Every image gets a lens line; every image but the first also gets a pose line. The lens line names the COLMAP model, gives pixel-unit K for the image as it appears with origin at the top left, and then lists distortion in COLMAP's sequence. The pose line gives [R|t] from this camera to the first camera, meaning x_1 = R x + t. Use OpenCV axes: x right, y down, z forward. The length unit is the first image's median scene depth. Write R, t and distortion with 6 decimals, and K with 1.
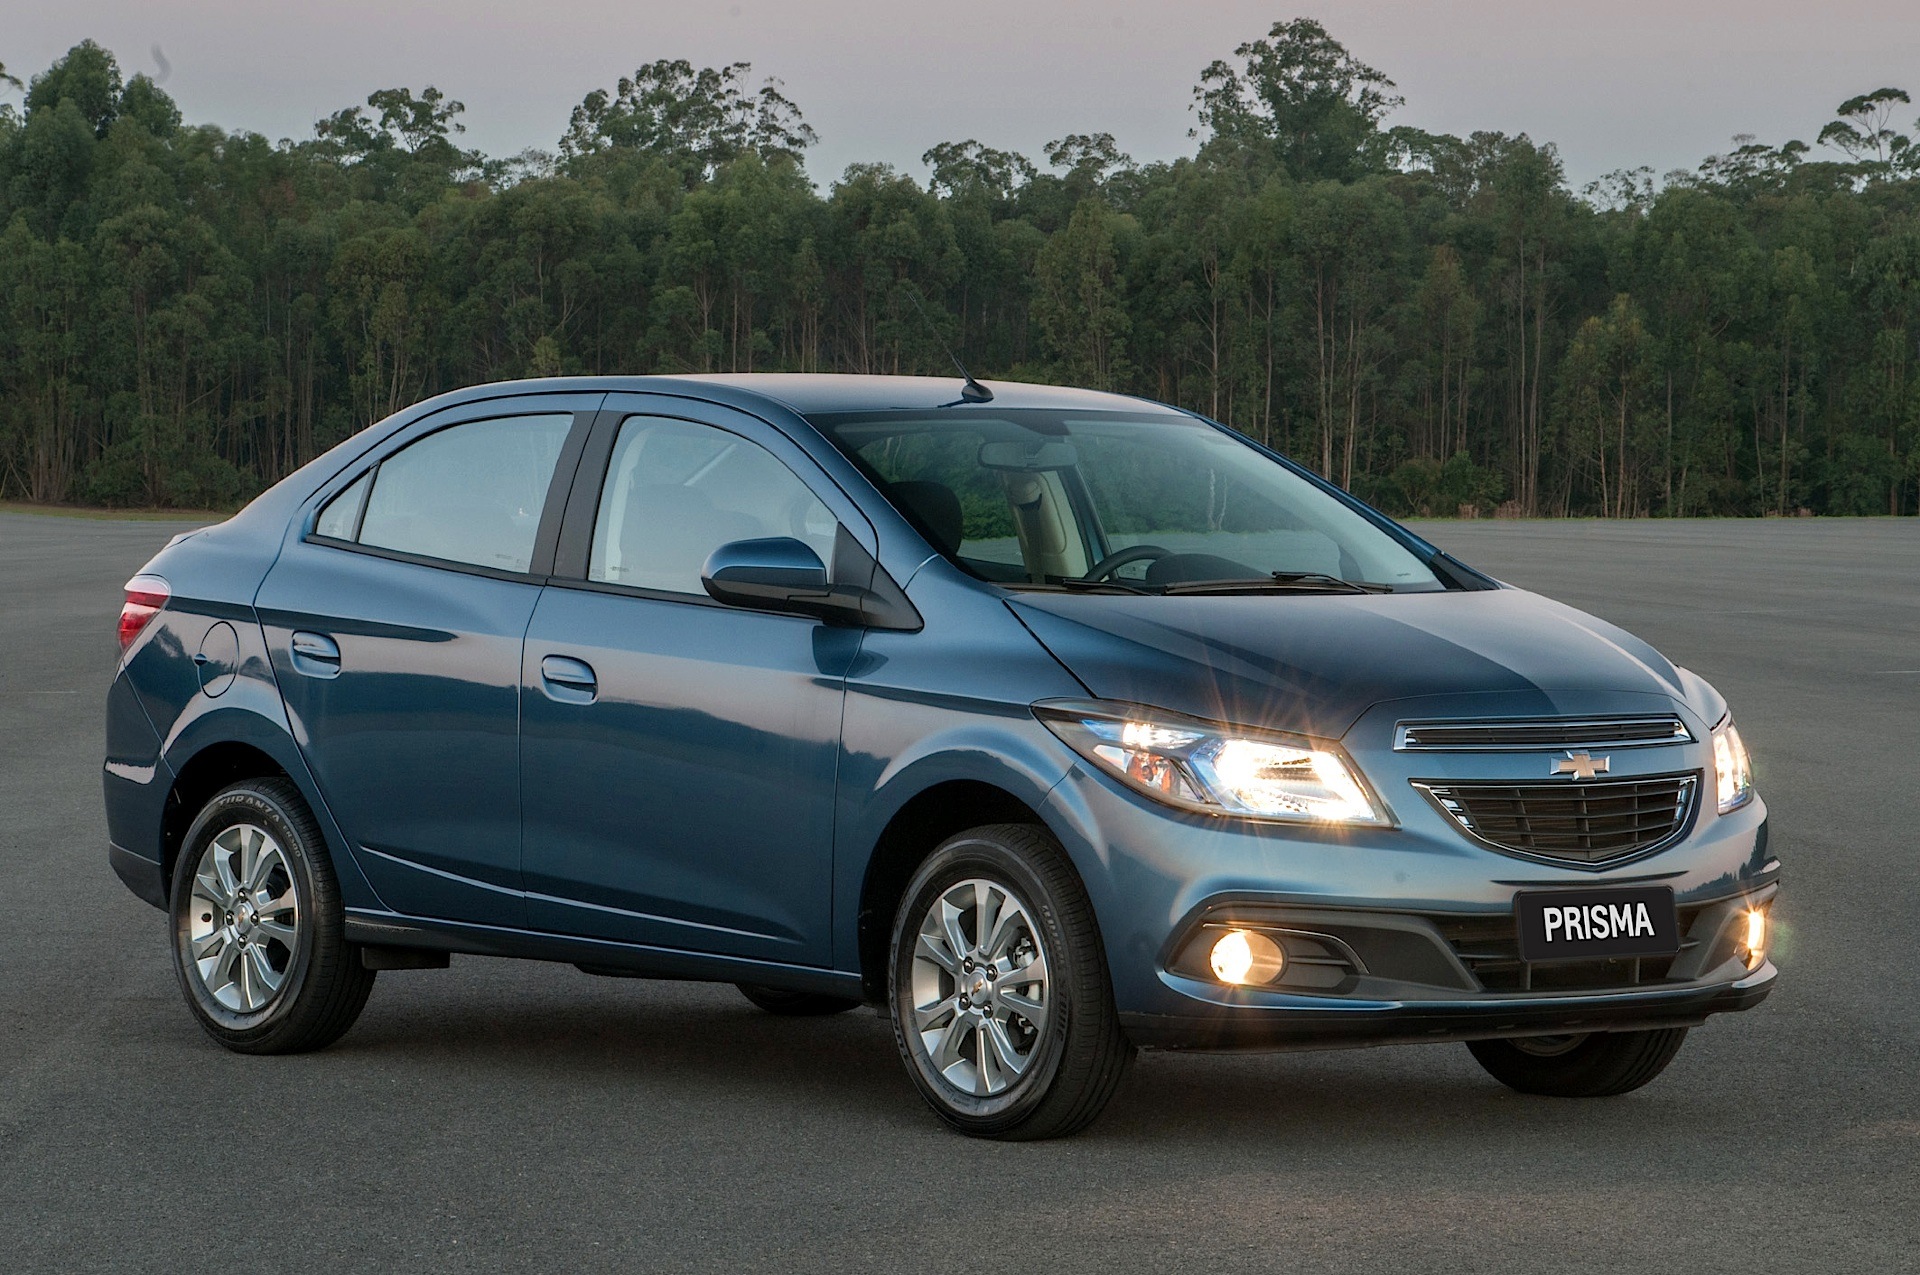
lens RADIAL K [[6338.9, 0, 949.6], [0, 6338.9, 588.1], [0, 0, 1]] dist [0.862643, 0.000000]
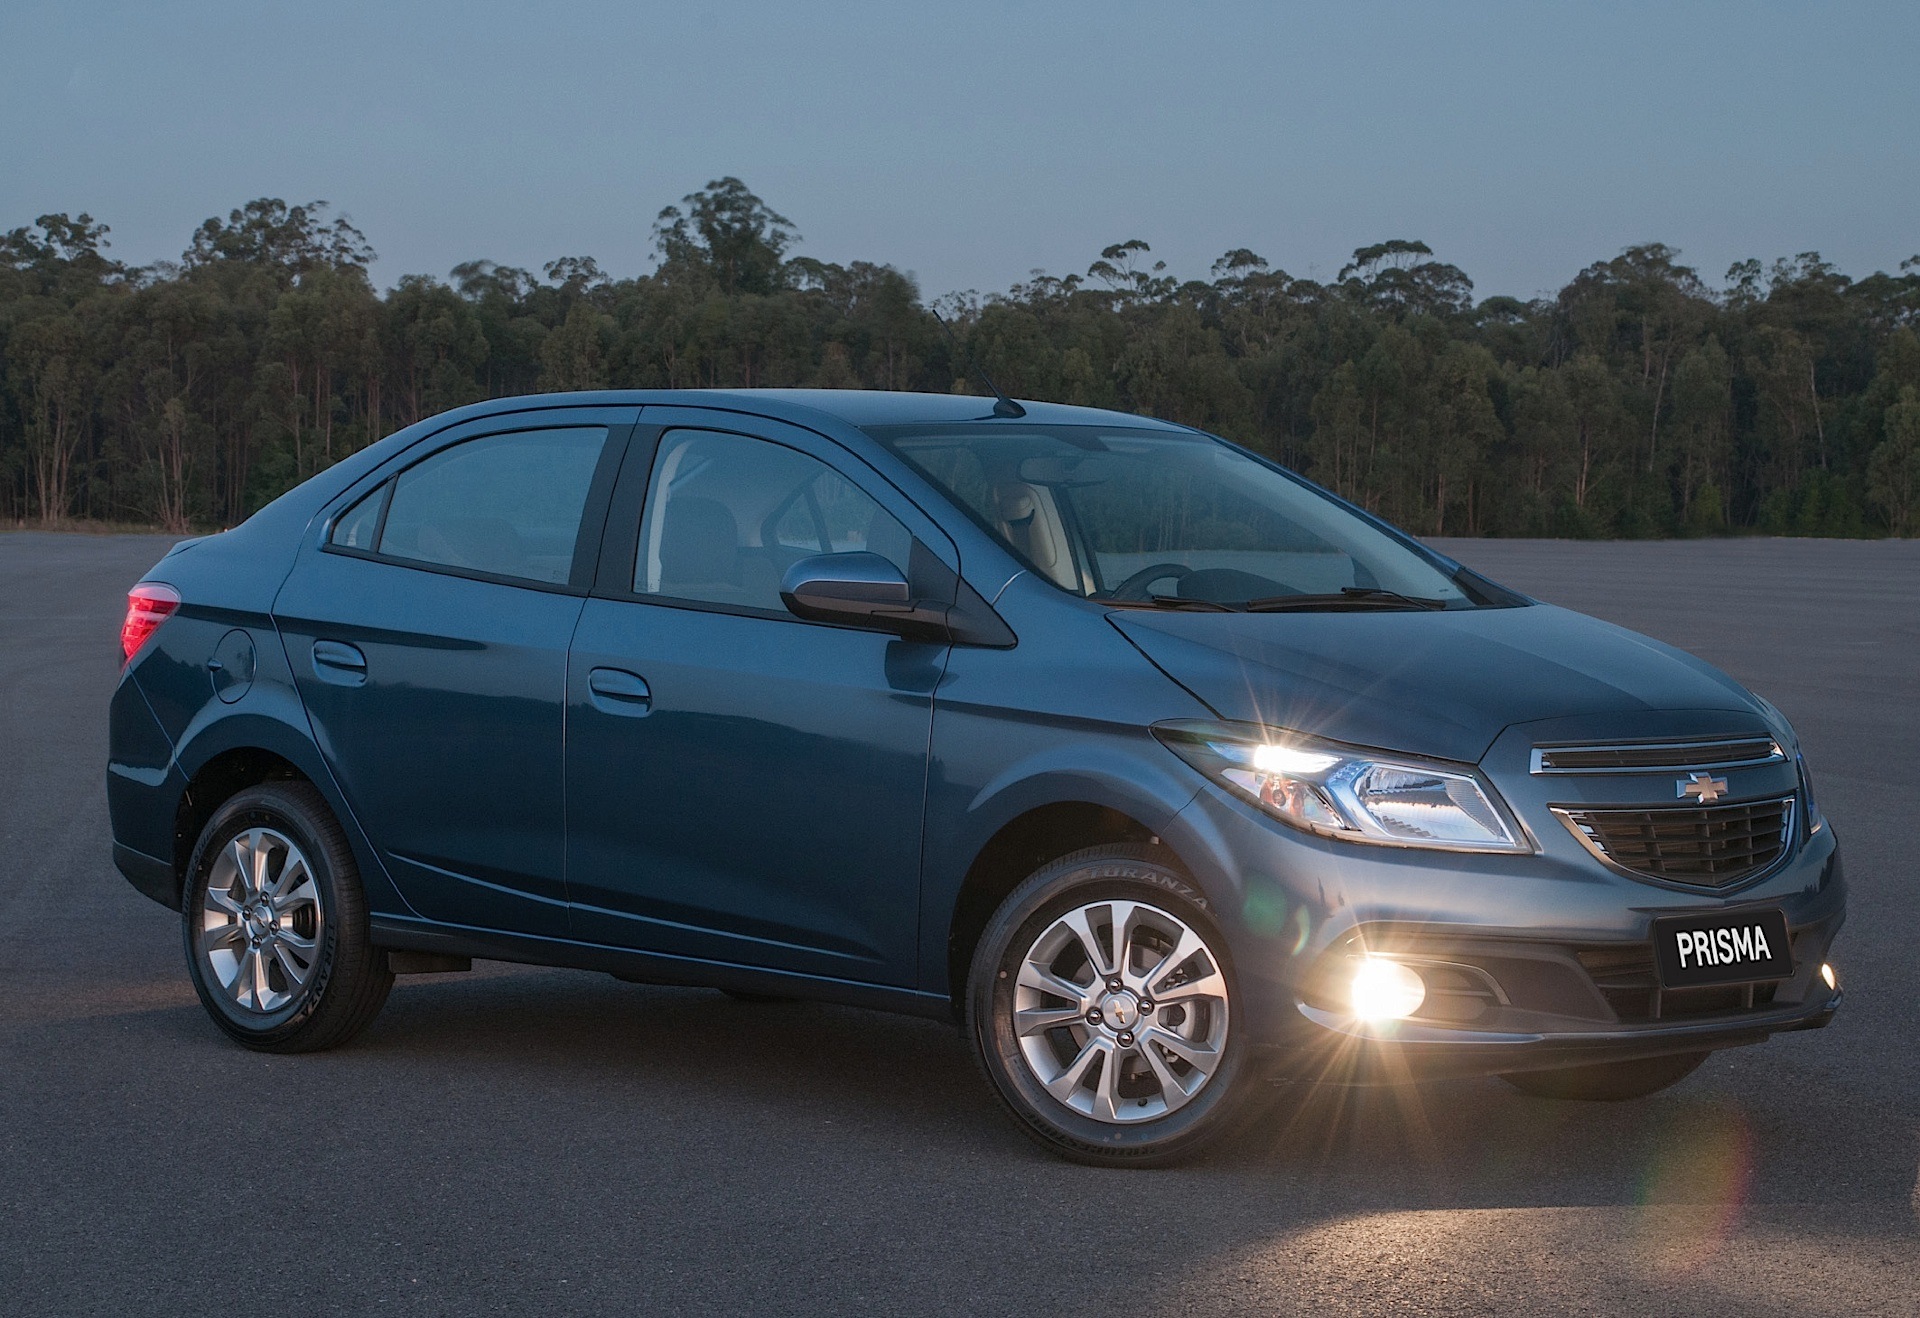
lens RADIAL K [[4546.8, 0, 966.3], [0, 4546.8, 669.3], [0, 0, 1]] dist [0.346887, 0.000000]
pose [[0.994083, 0.004235, 0.108539, -0.083119], [-0.006197, 0.999823, 0.017747, -0.002186], [-0.108445, -0.018314, 0.993934, 0.281490]]
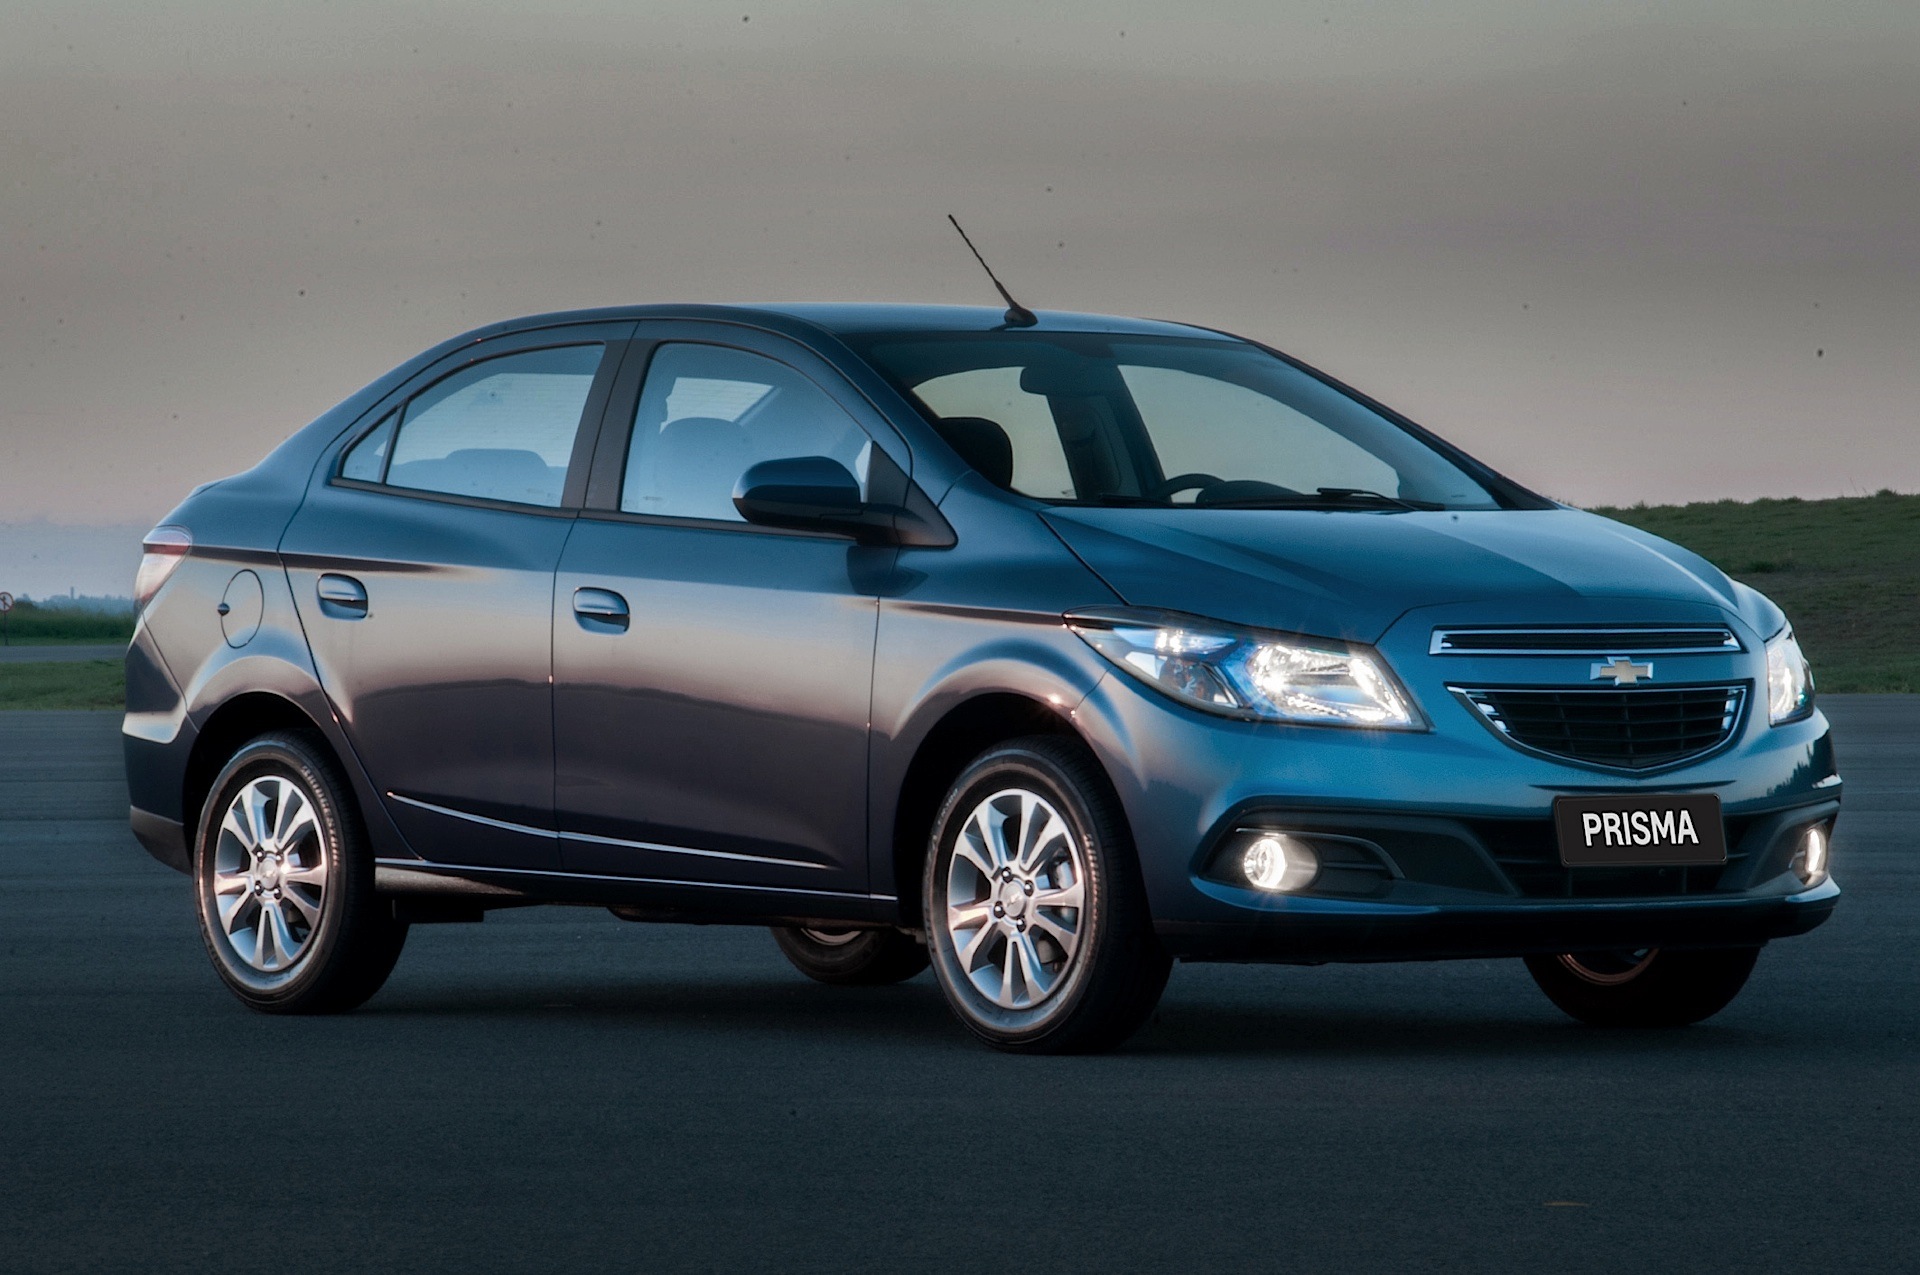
lens RADIAL K [[7974.7, 0, 952.8], [0, 7974.7, 637.7], [0, 0, 1]] dist [1.002209, 0.000000]
pose [[0.999693, -0.006780, -0.023849, 0.022910], [0.006409, 0.999858, -0.015612, 0.037540], [0.023951, 0.015454, 0.999594, -0.217811]]
